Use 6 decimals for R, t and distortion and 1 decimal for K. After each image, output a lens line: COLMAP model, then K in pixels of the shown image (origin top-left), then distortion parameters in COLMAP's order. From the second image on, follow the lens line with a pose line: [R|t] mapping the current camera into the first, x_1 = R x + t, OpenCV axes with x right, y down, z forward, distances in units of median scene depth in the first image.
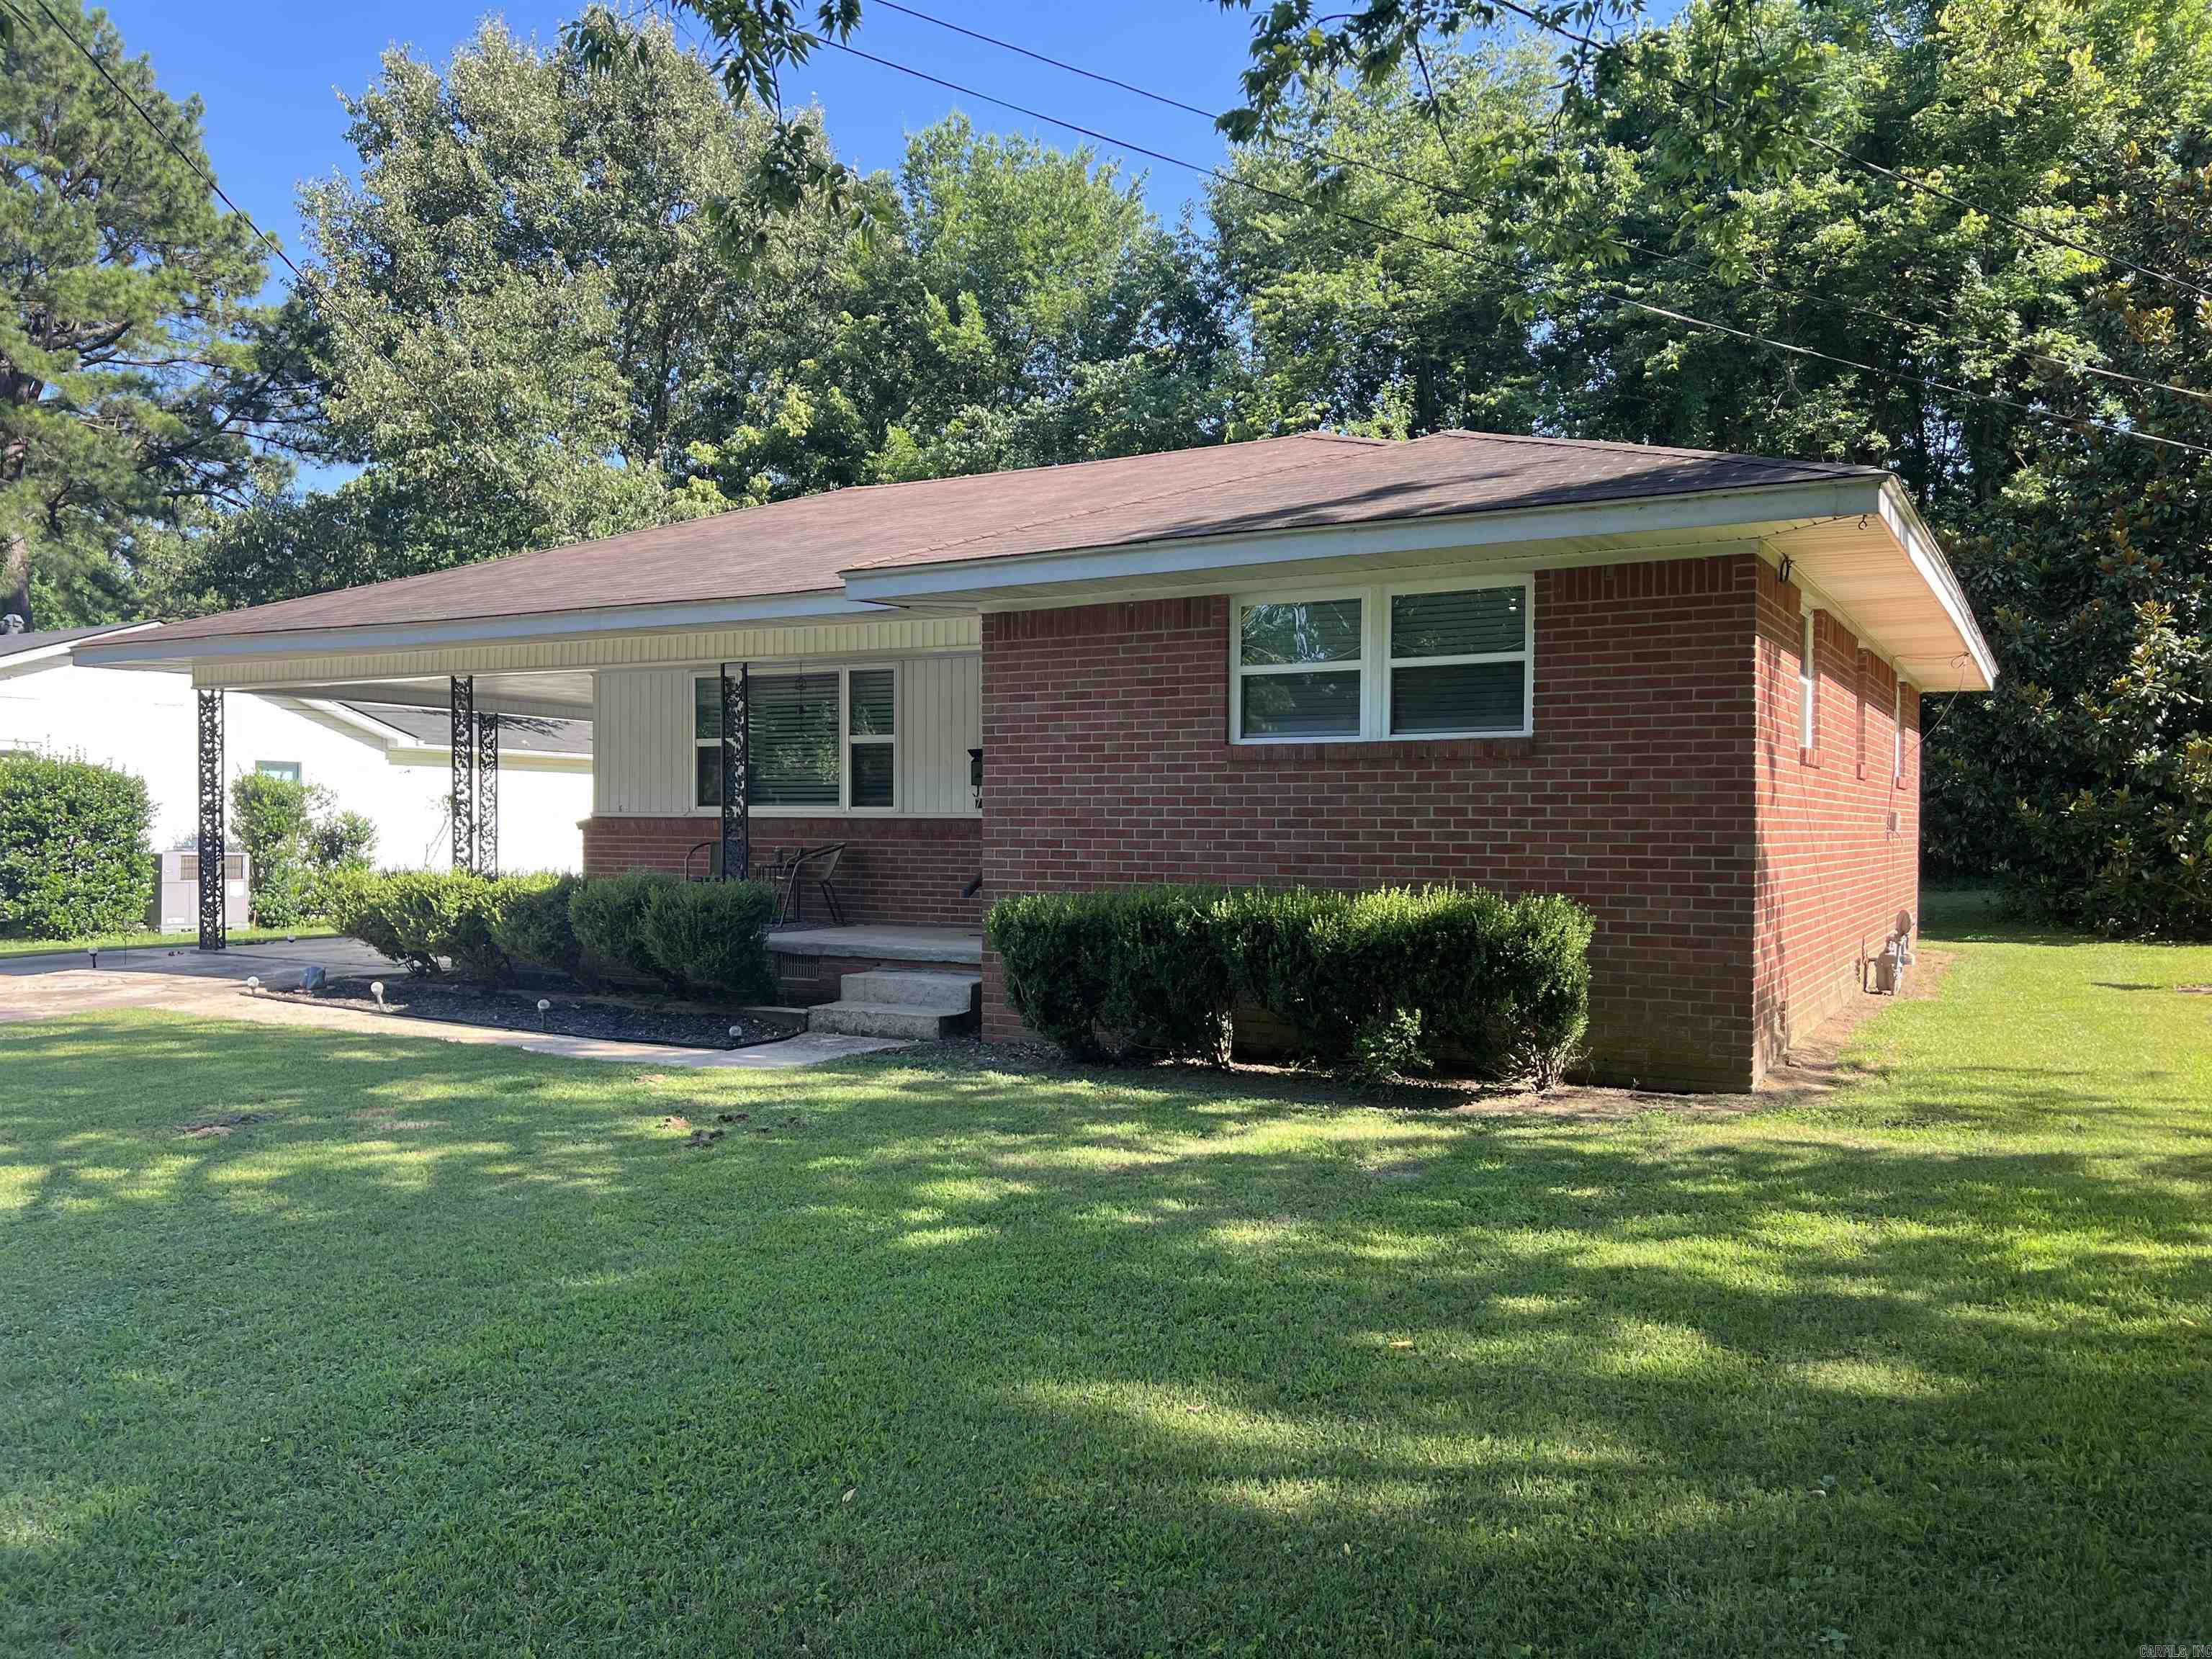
lens RADIAL K [[1659.2, 0, 1108.8], [0, 1659.2, 836.2], [0, 0, 1]] dist [0.024641, 0.003623]
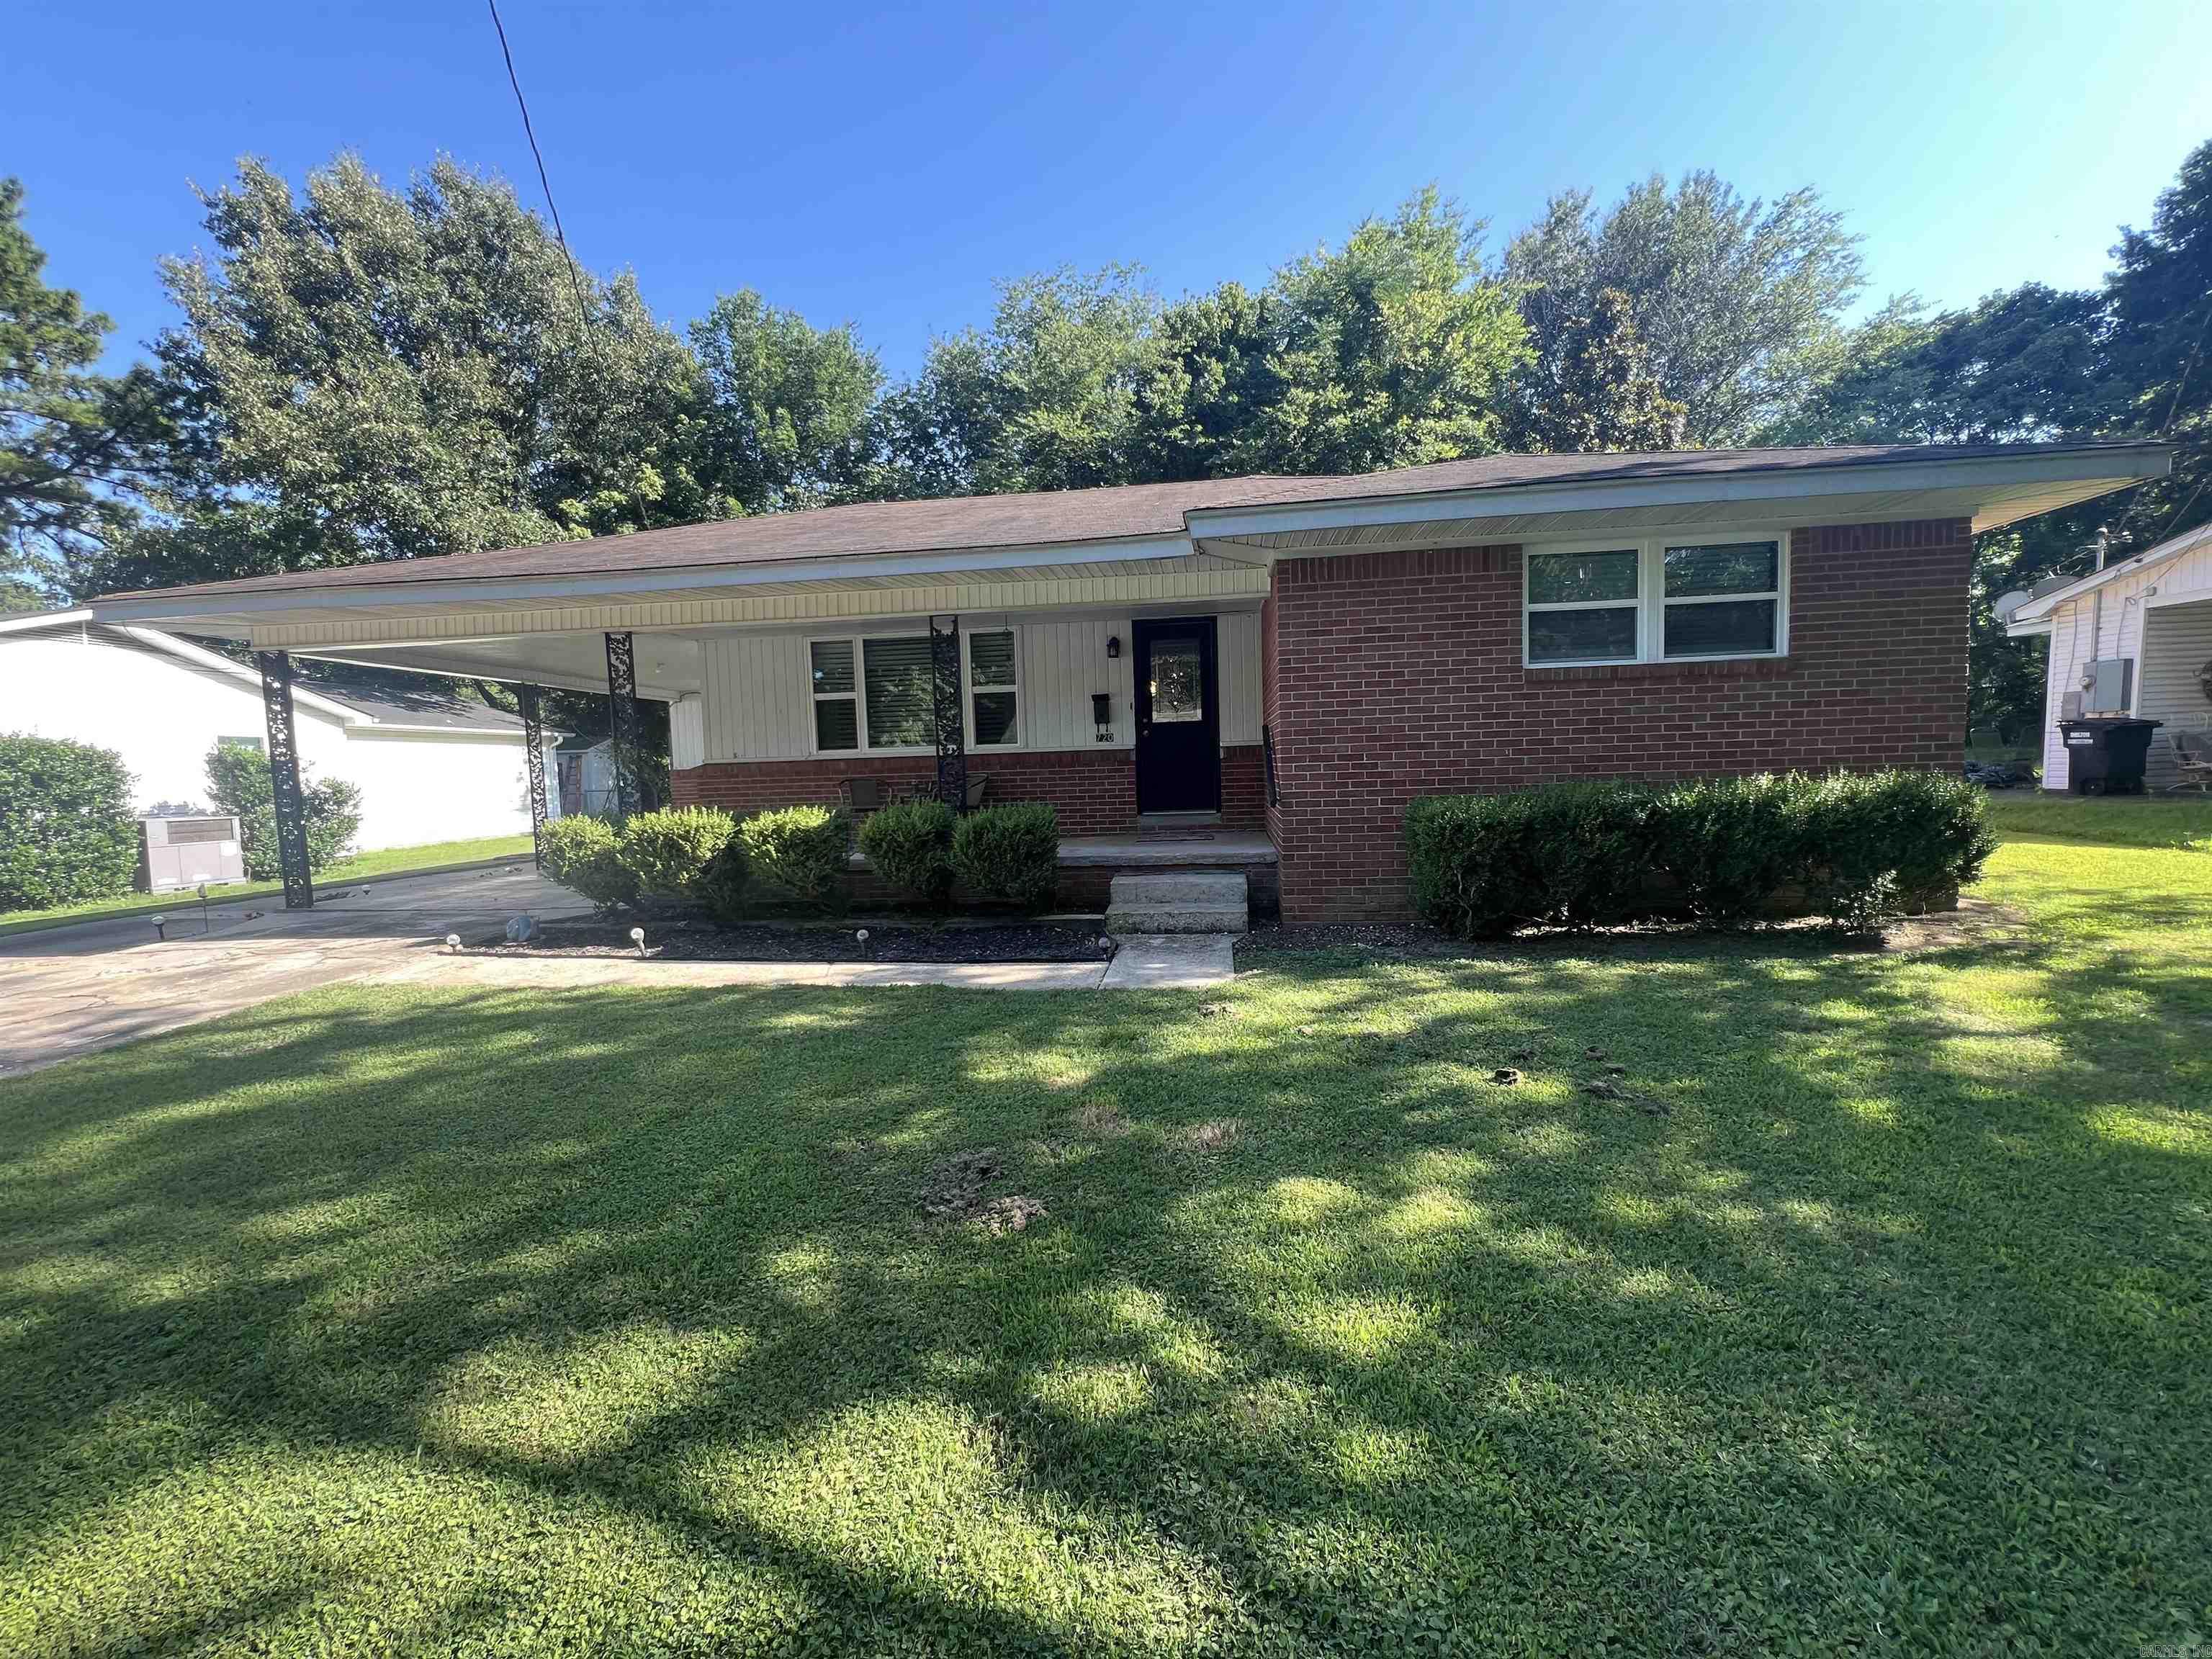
lens RADIAL K [[888.9, 0, 1102.9], [0, 888.9, 827.0], [0, 0, 1]] dist [-0.002301, 0.001198]
pose [[0.921429, -0.061535, 0.383644, -0.194459], [0.040467, 0.997208, 0.062756, 0.003123], [-0.386434, -0.042301, 0.921346, 0.209056]]
